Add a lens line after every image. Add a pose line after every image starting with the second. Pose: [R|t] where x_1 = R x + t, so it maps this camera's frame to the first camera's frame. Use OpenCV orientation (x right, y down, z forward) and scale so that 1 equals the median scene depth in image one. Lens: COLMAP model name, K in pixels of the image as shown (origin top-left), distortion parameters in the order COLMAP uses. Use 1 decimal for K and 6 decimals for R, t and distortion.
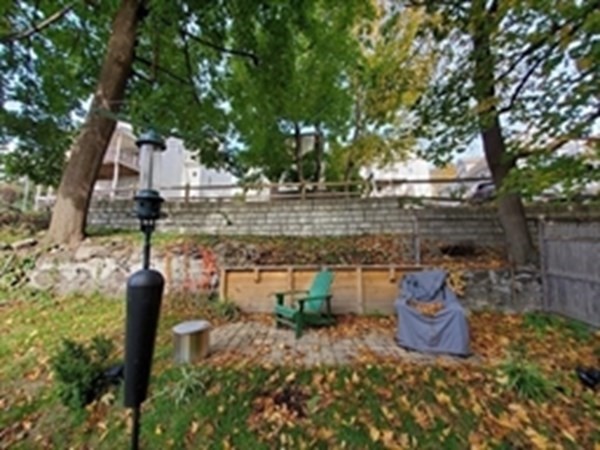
lens RADIAL K [[237.7, 0, 300.0], [0, 237.7, 225.0], [0, 0, 1]] dist [0.010055, 0.000028]
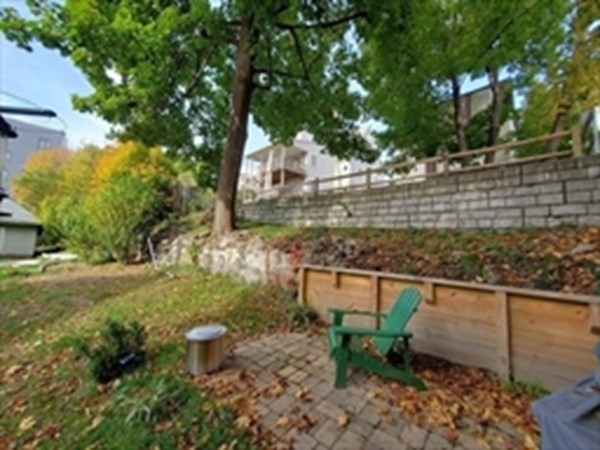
lens RADIAL K [[237.7, 0, 300.0], [0, 237.7, 225.0], [0, 0, 1]] dist [0.010055, 0.000028]
pose [[0.788726, -0.010194, -0.614660, 0.119603], [0.033002, 0.999123, 0.025778, 0.002102], [0.613858, -0.040617, 0.788371, 0.160826]]
